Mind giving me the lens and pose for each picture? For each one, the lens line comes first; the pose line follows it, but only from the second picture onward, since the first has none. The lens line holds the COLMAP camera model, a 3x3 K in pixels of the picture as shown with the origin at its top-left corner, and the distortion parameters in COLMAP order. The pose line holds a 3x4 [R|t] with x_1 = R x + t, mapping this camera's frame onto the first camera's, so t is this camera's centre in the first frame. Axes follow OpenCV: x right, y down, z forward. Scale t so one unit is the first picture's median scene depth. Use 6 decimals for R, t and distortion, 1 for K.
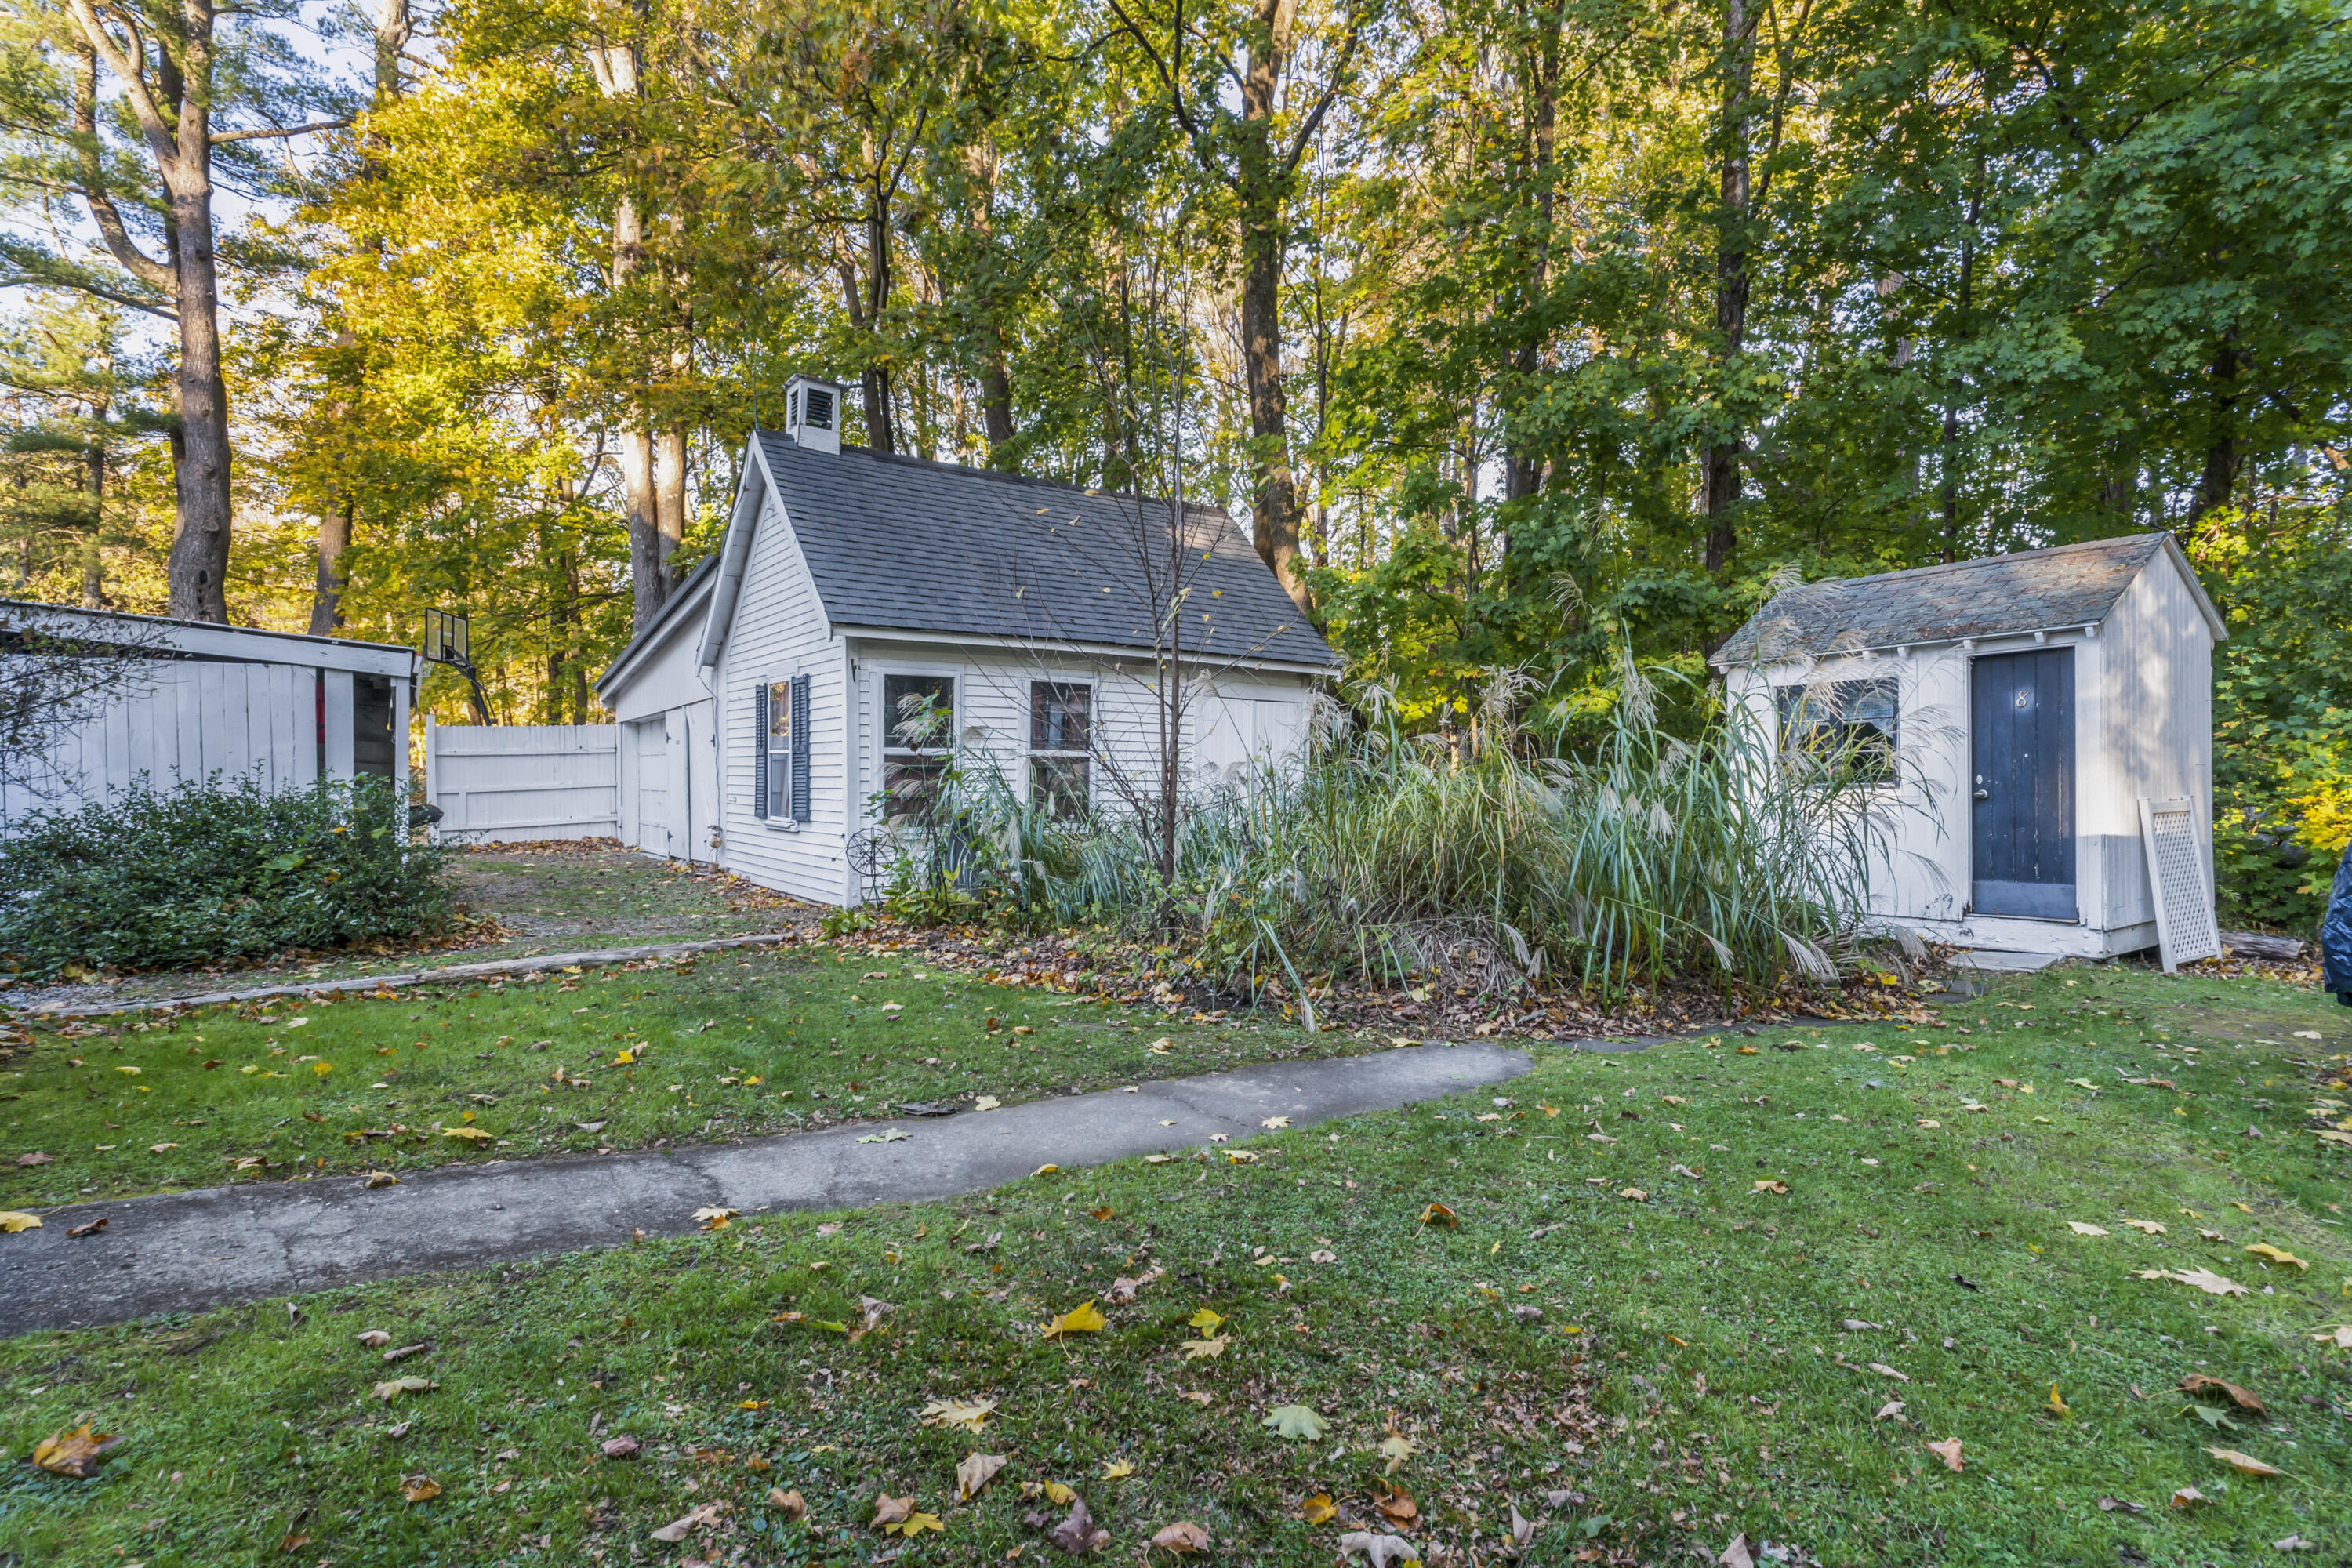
lens RADIAL K [[1197.0, 0, 1176.9], [0, 1197.0, 788.7], [0, 0, 1]] dist [0.003781, 0.000493]
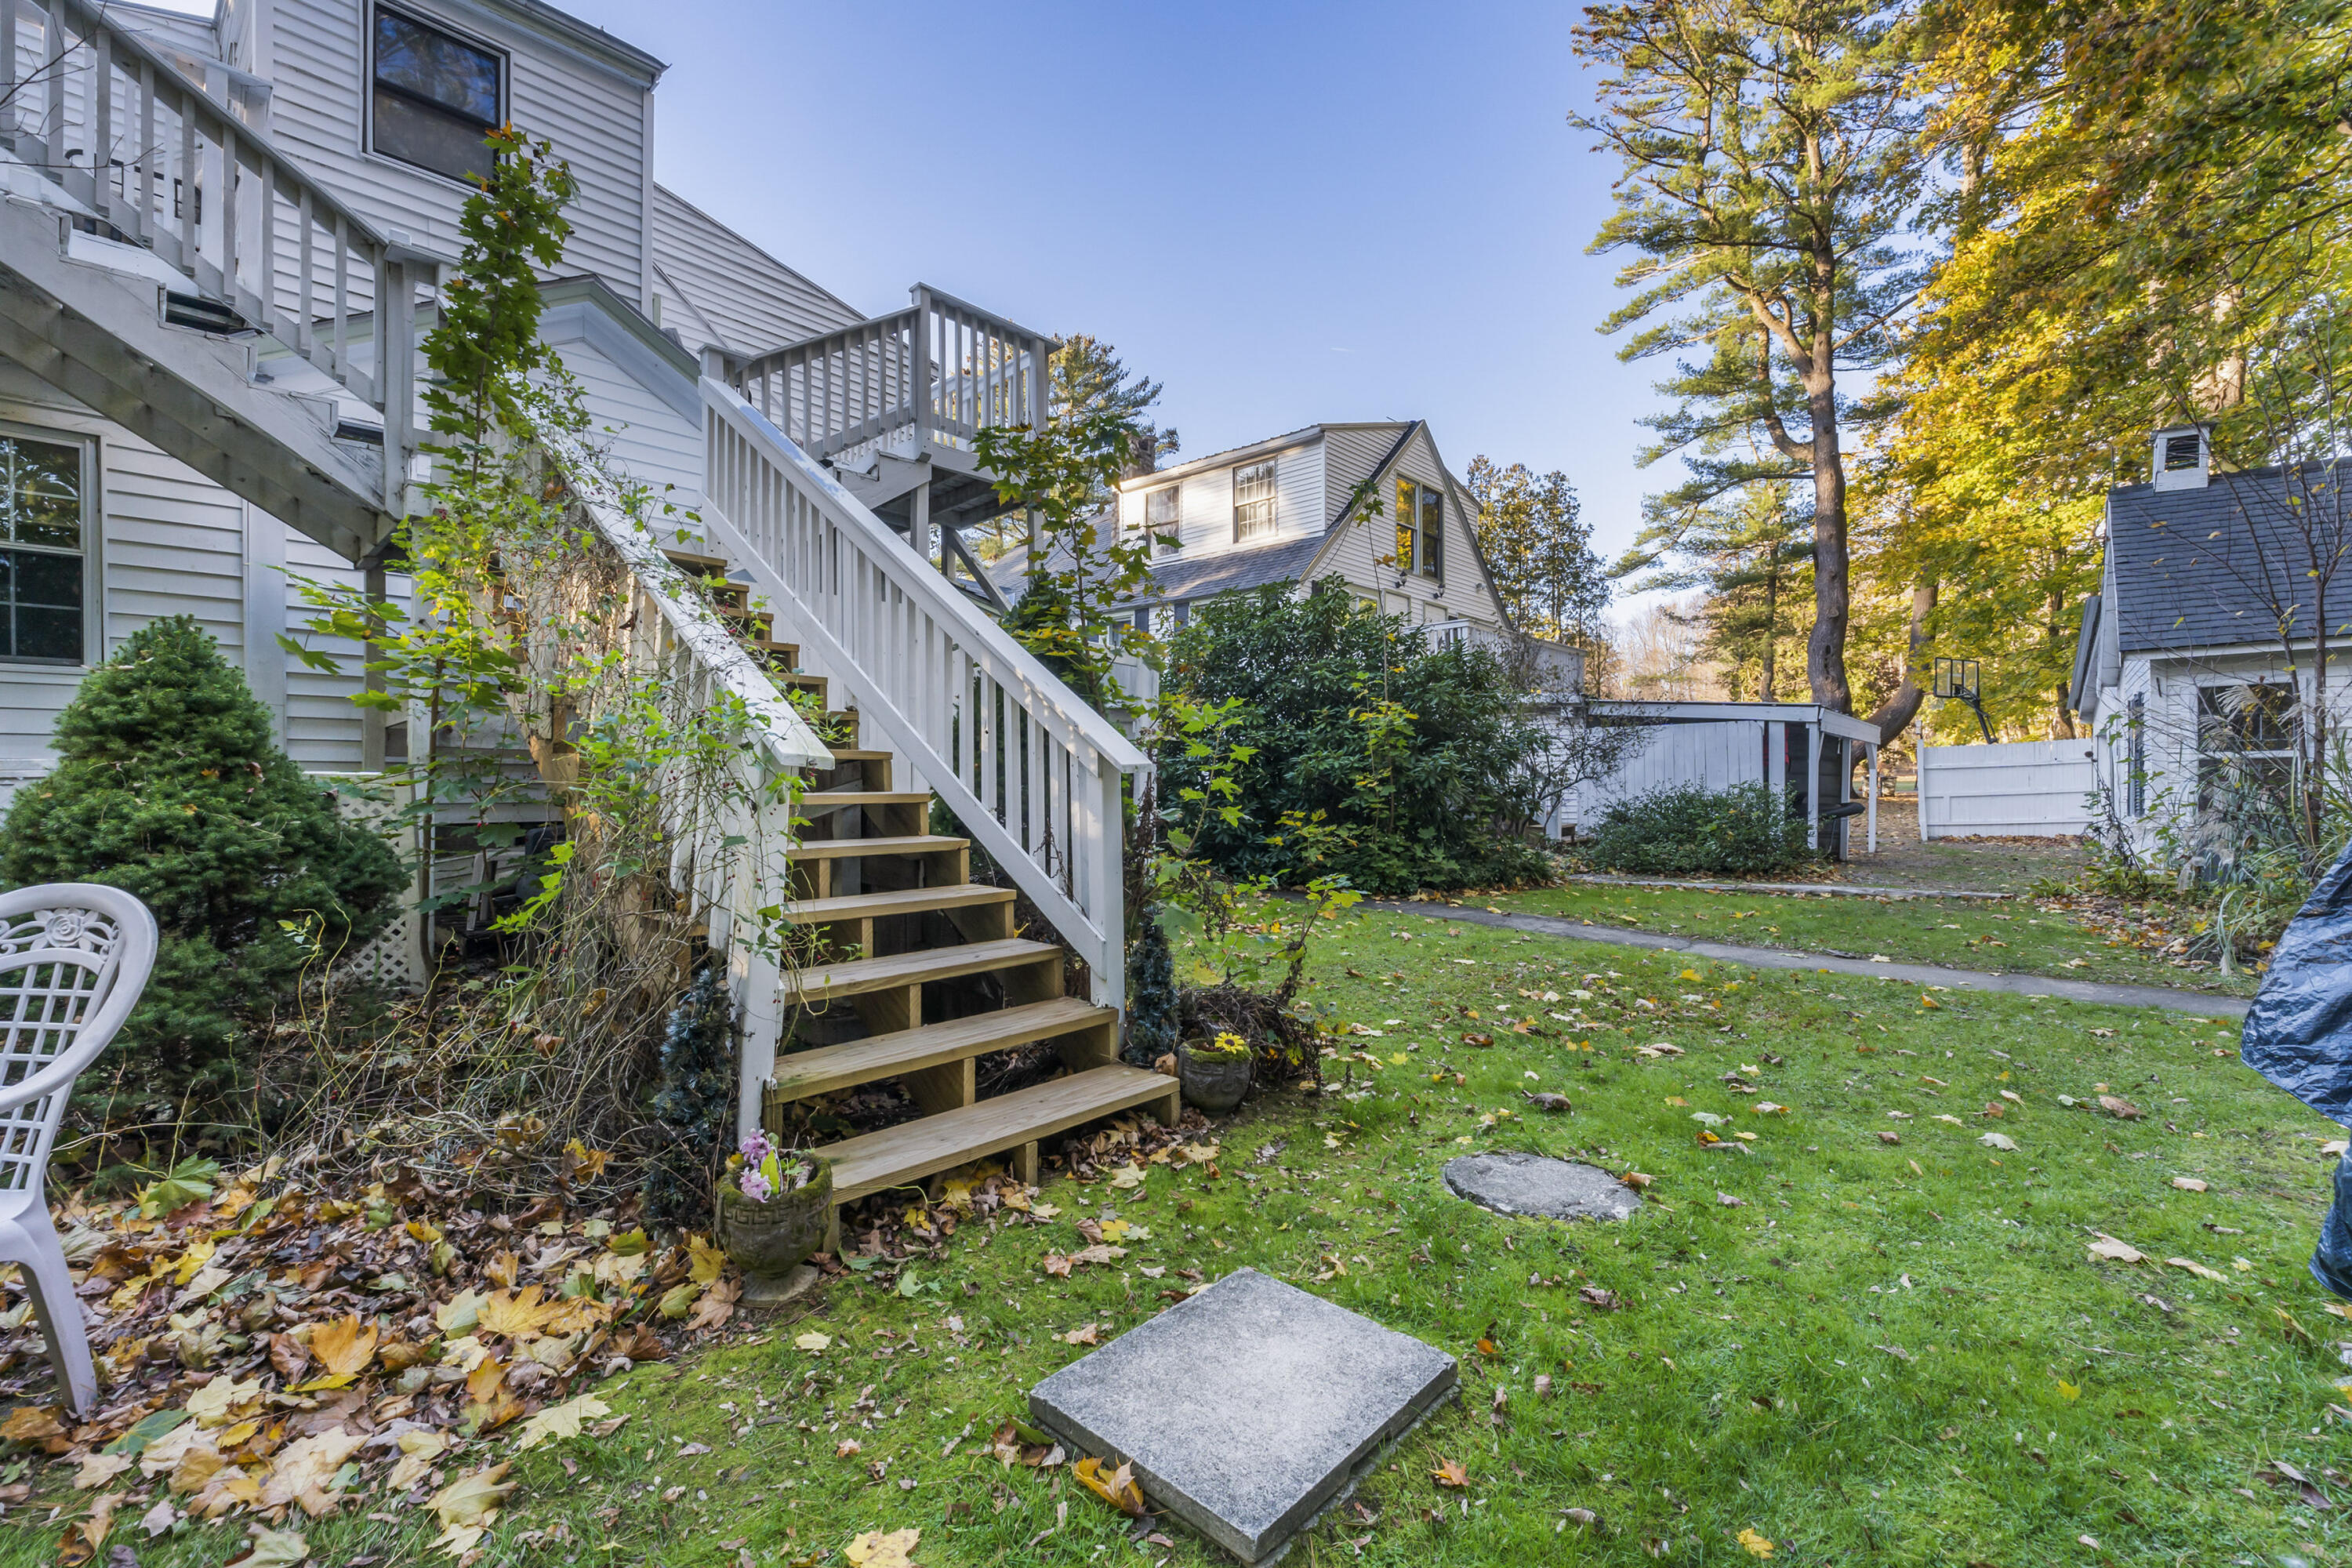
lens RADIAL K [[1002.8, 0, 1176.4], [0, 1002.8, 787.6], [0, 0, 1]] dist [-0.003227, -0.000422]
pose [[0.243835, -0.003478, -0.969811, 0.174878], [-0.007264, 0.999959, -0.005413, 0.003662], [0.969790, 0.008365, 0.243800, -0.063344]]
